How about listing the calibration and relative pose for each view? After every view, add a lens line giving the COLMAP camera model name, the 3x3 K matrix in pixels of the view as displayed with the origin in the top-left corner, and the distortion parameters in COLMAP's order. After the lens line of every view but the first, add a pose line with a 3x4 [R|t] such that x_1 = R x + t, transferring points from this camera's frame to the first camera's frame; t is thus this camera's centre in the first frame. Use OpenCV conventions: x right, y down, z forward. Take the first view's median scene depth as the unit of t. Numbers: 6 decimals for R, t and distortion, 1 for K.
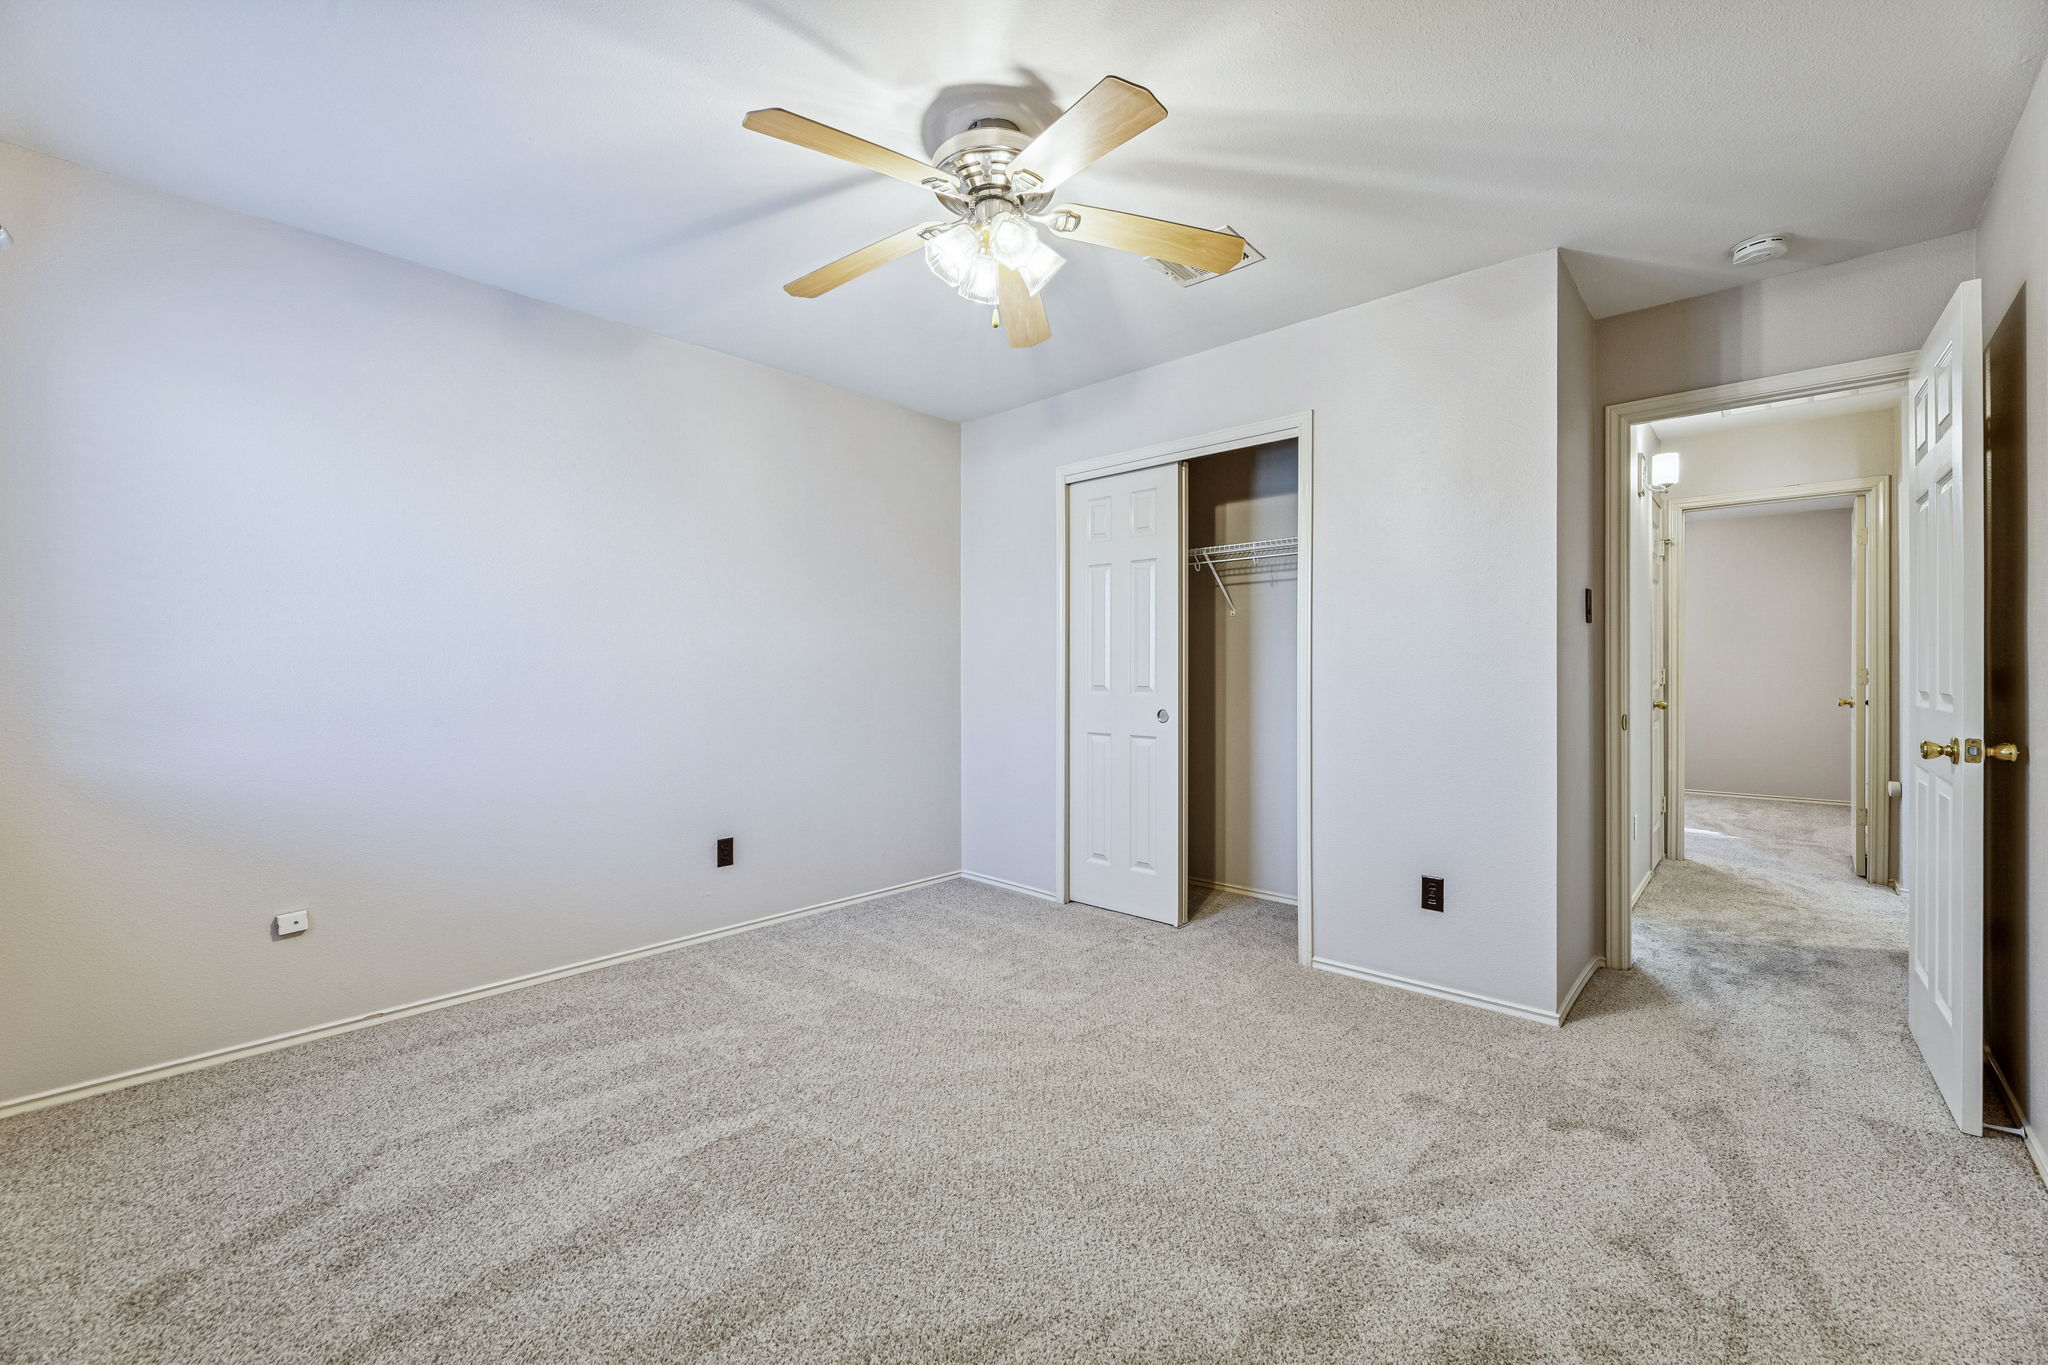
lens RADIAL K [[823.6, 0, 1019.6], [0, 823.6, 669.7], [0, 0, 1]] dist [0.001970, 0.000096]
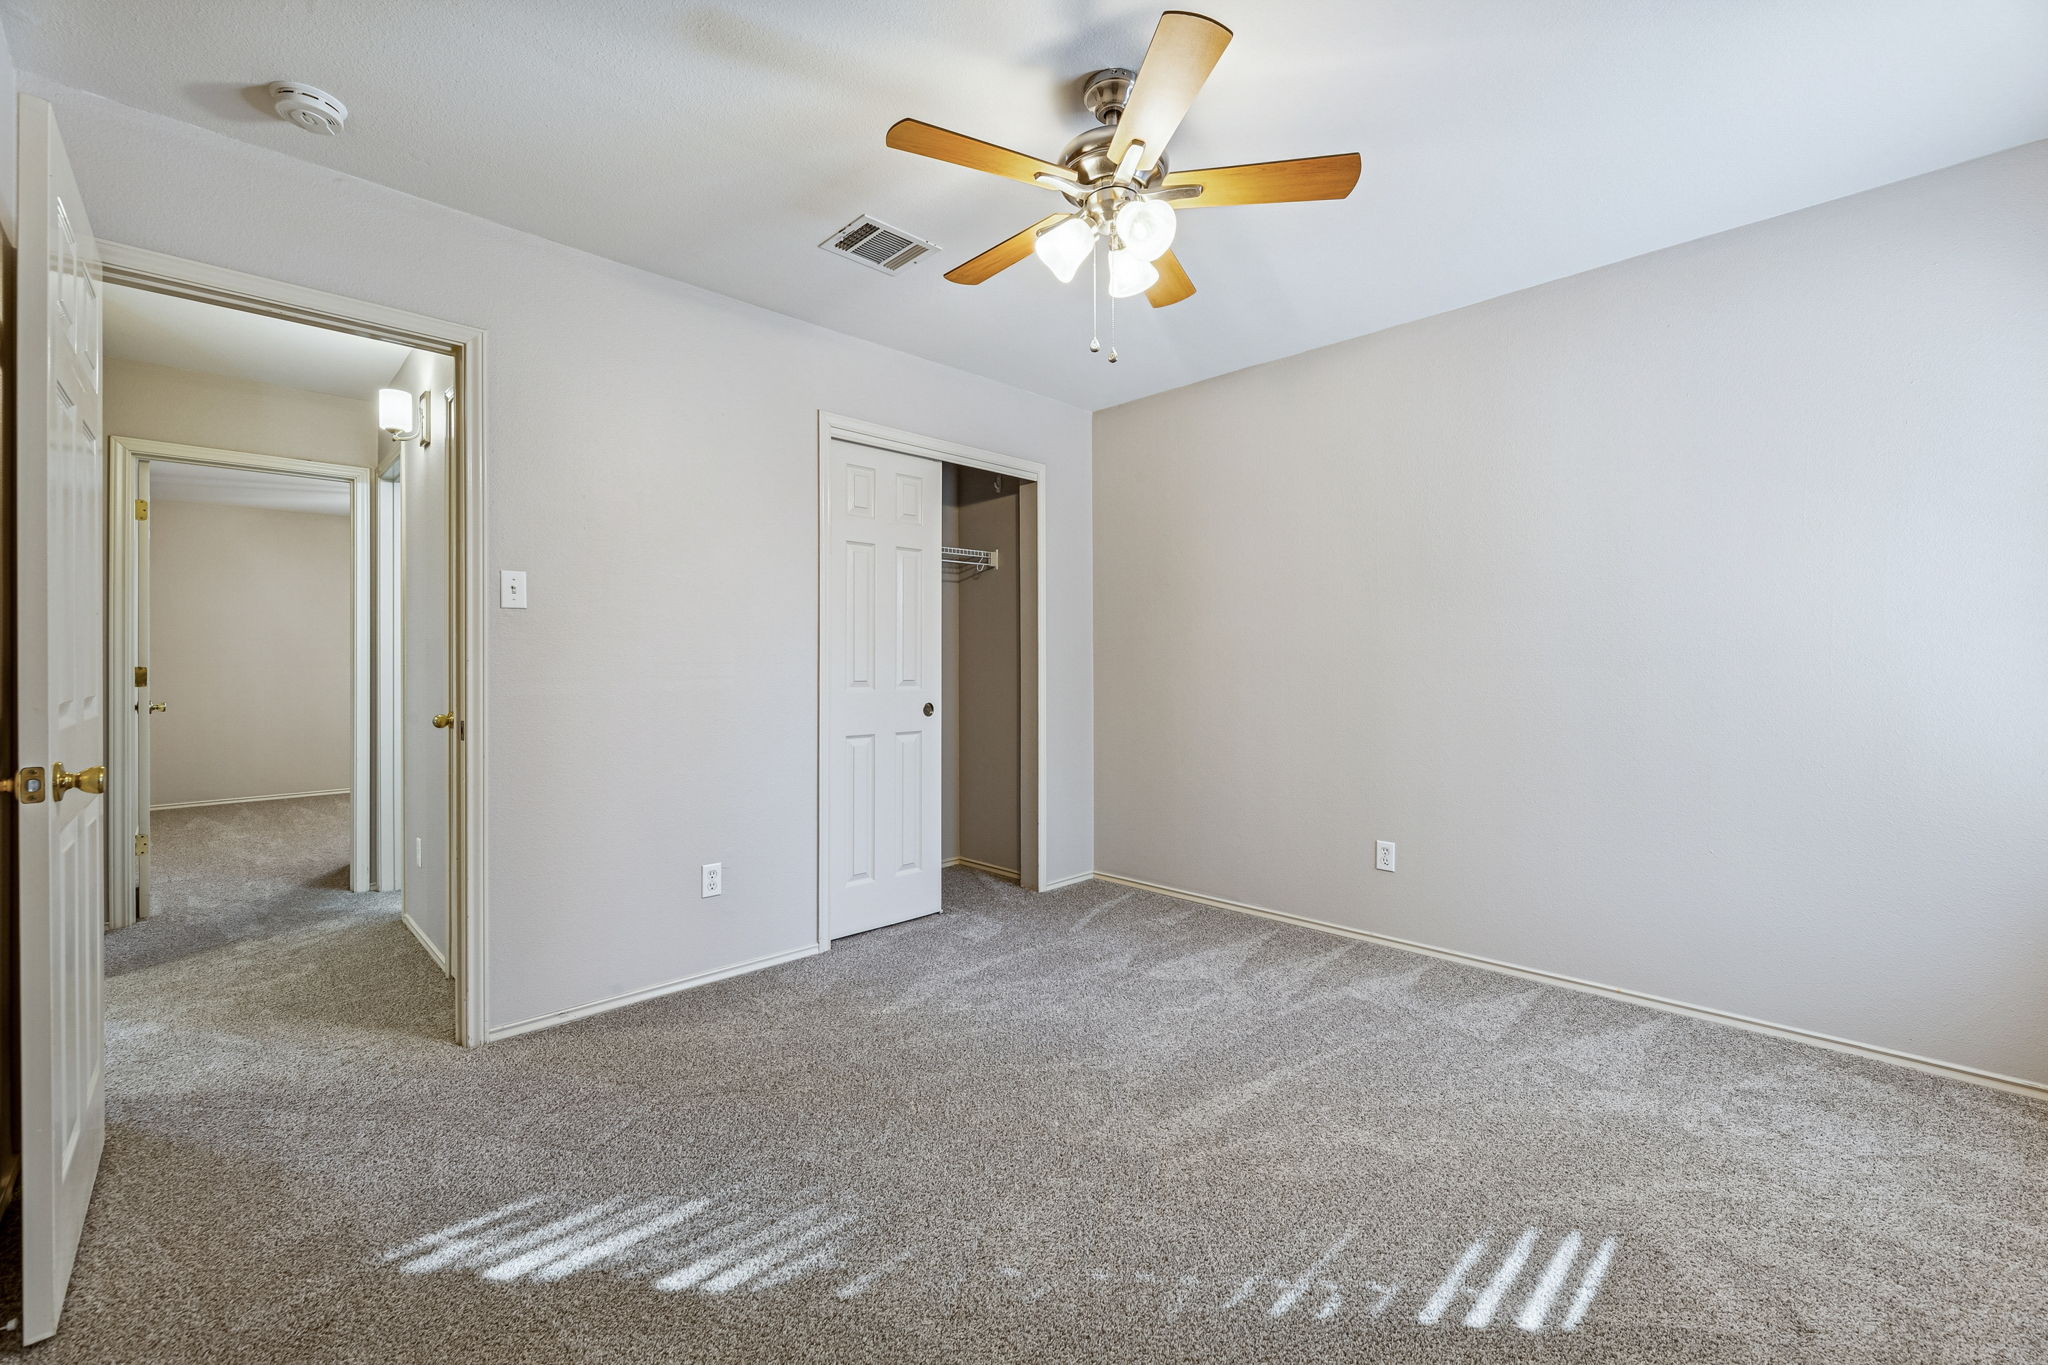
lens RADIAL K [[823.6, 0, 1019.6], [0, 823.6, 669.7], [0, 0, 1]] dist [0.001970, 0.000096]
pose [[0.077551, -0.001952, 0.996986, -0.800062], [0.003764, 0.999992, 0.001665, 0.006853], [-0.996981, 0.003624, 0.077558, 0.798816]]
